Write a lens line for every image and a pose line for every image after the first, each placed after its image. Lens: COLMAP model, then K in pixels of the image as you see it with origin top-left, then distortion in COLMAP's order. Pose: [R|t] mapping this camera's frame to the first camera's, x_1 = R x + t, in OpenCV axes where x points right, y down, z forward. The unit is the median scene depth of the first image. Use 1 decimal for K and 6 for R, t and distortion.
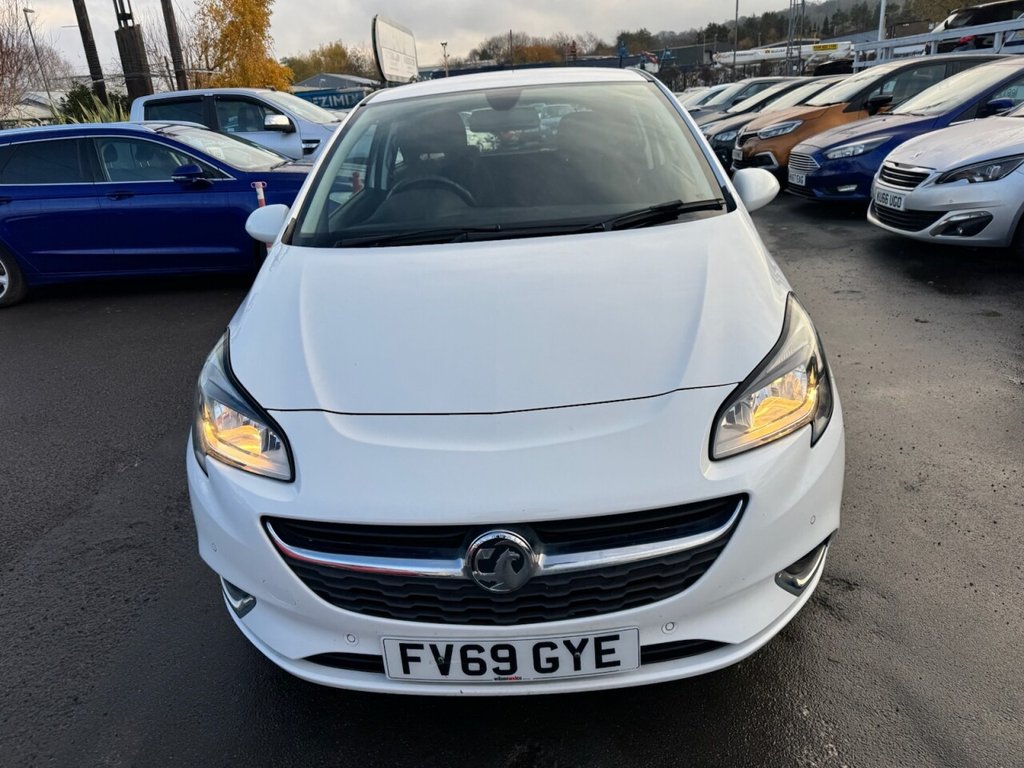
lens RADIAL K [[733.5, 0, 503.7], [0, 733.5, 386.7], [0, 0, 1]] dist [0.004715, -0.011633]
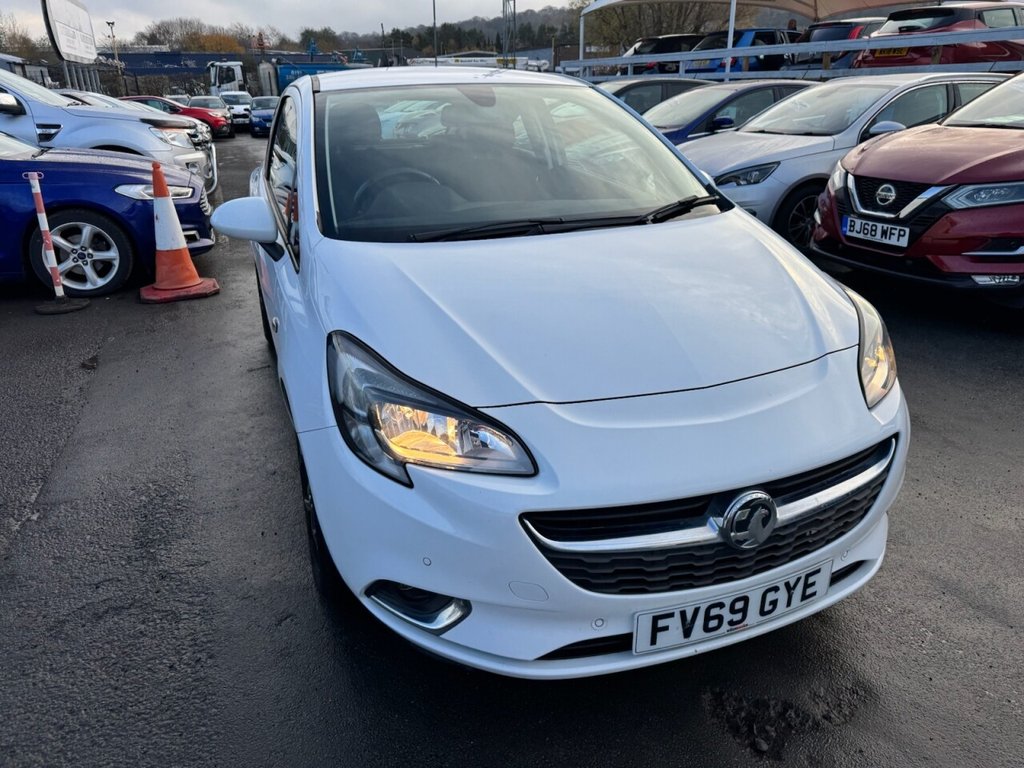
lens RADIAL K [[733.5, 0, 506.9], [0, 733.5, 377.3], [0, 0, 1]] dist [0.004715, -0.011633]
pose [[0.919899, -0.084855, 0.382864, -0.378426], [0.089123, 0.995999, 0.006611, -0.007016], [-0.381893, 0.028040, 0.923781, 0.058905]]
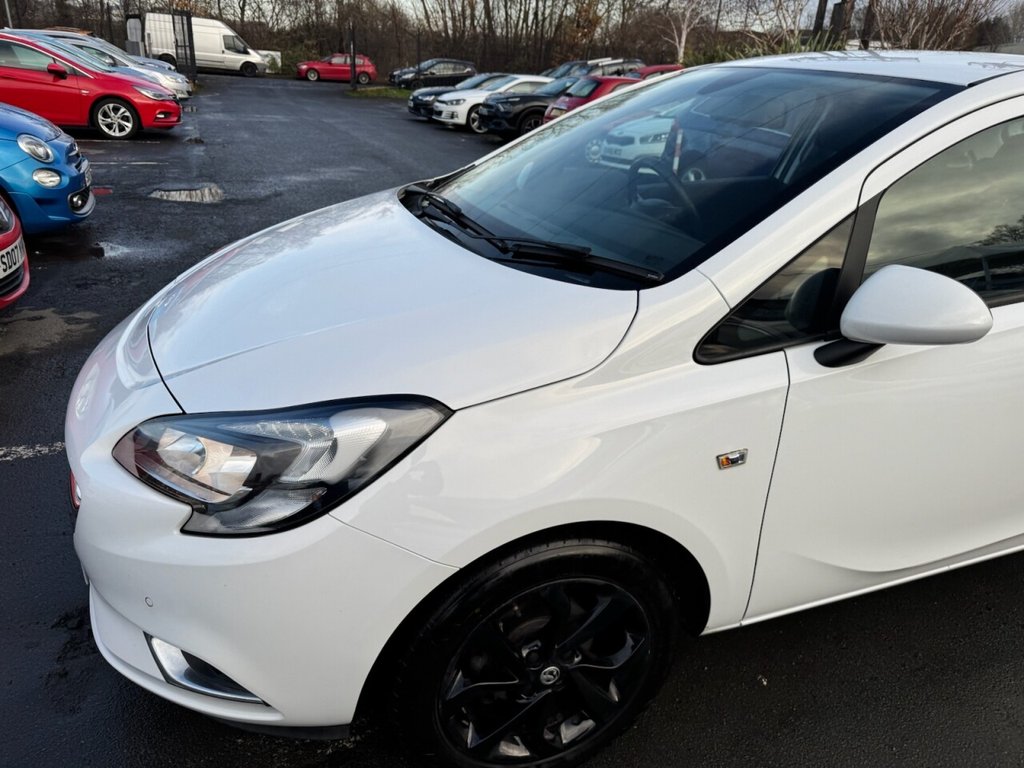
lens RADIAL K [[733.5, 0, 503.4], [0, 733.5, 386.3], [0, 0, 1]] dist [0.004715, -0.011633]
pose [[0.385009, 0.452759, -0.804225, 0.628528], [-0.411368, 0.864236, 0.289608, -0.238660], [0.826162, 0.219331, 0.518989, 0.477473]]
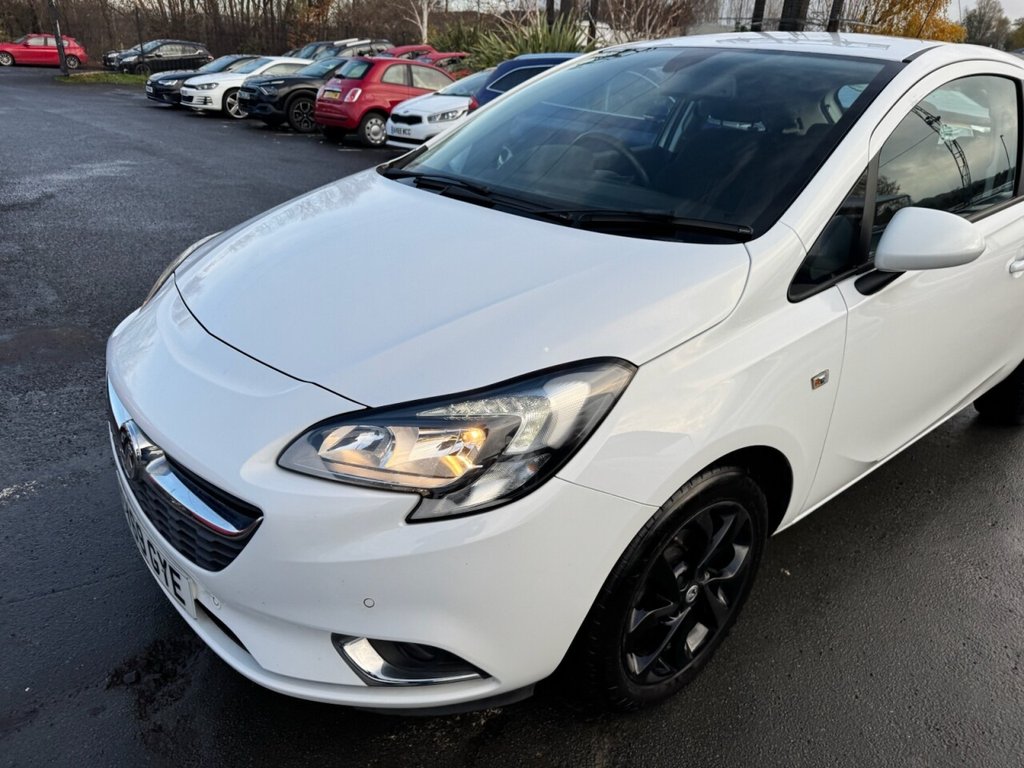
lens RADIAL K [[733.5, 0, 497.8], [0, 733.5, 385.7], [0, 0, 1]] dist [0.004715, -0.011633]
pose [[0.660492, 0.395308, -0.638343, 0.521813], [-0.359700, 0.912862, 0.193129, -0.133980], [0.659064, 0.102052, 0.745131, 0.265852]]
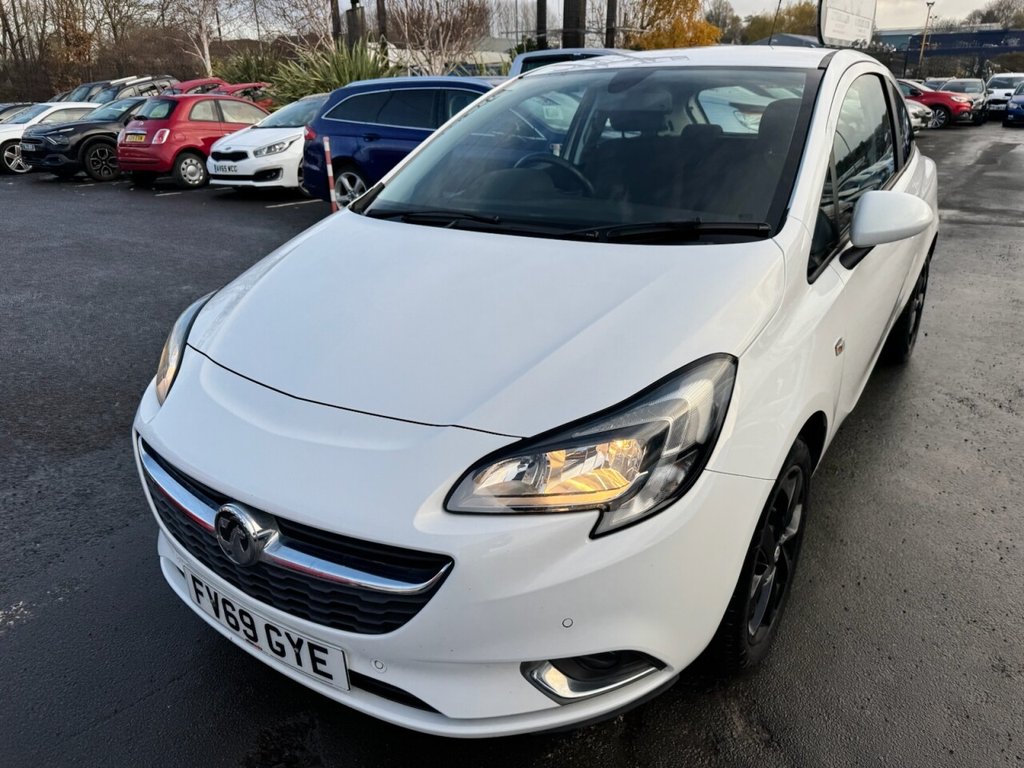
lens RADIAL K [[733.5, 0, 503.9], [0, 733.5, 384.3], [0, 0, 1]] dist [0.004715, -0.011633]
pose [[0.844421, 0.252465, -0.472456, 0.384694], [-0.231207, 0.967363, 0.103691, -0.083595], [0.483215, 0.021677, 0.875233, 0.133040]]
